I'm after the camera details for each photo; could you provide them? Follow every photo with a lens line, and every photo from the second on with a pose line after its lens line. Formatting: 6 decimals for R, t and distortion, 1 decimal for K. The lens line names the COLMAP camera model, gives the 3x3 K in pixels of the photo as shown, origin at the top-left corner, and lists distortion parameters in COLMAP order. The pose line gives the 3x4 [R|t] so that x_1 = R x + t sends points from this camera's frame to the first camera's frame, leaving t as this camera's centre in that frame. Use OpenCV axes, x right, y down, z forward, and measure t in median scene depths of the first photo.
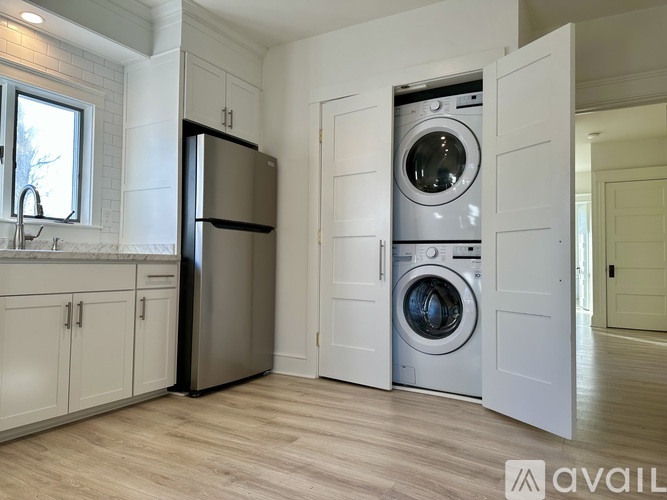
lens RADIAL K [[471.4, 0, 333.5], [0, 471.4, 250.0], [0, 0, 1]] dist [0.002324, -0.008535]
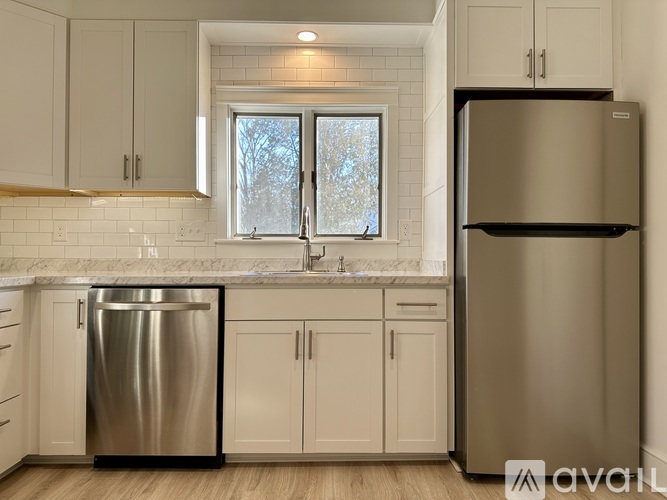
lens RADIAL K [[466.5, 0, 331.5], [0, 466.5, 251.3], [0, 0, 1]] dist [0.054120, -0.075014]
pose [[0.516648, -0.021845, -0.855919, 0.224367], [0.029763, 0.999529, -0.007545, -0.030705], [0.855680, -0.021576, 0.517055, 0.514505]]
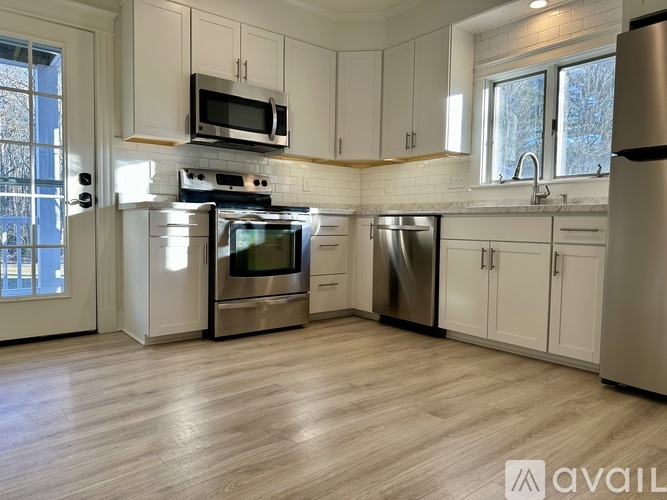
lens RADIAL K [[466.5, 0, 331.5], [0, 466.5, 251.3], [0, 0, 1]] dist [0.054120, -0.075014]
pose [[-0.352193, 0.040936, -0.935032, 0.631480], [0.012336, 0.999159, 0.039097, 0.058215], [0.935846, 0.002235, -0.352402, 0.923425]]
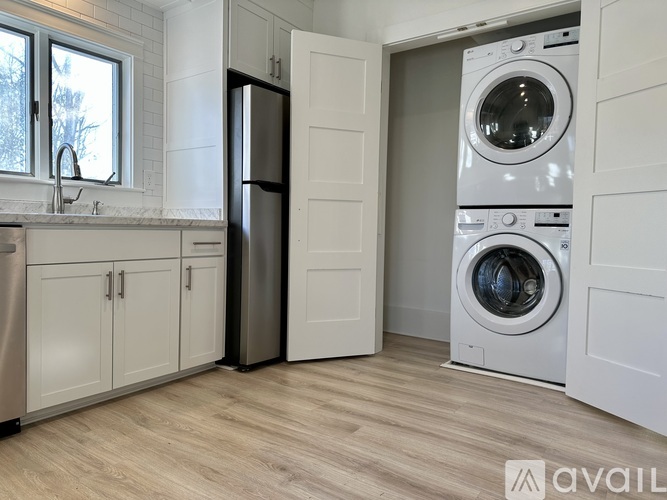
lens RADIAL K [[466.5, 0, 331.5], [0, 466.5, 251.3], [0, 0, 1]] dist [0.054120, -0.075014]
pose [[0.995969, 0.011198, -0.088995, -0.043326], [-0.004460, 0.997132, 0.075550, 0.000687], [0.089586, -0.074848, 0.993163, 0.114879]]
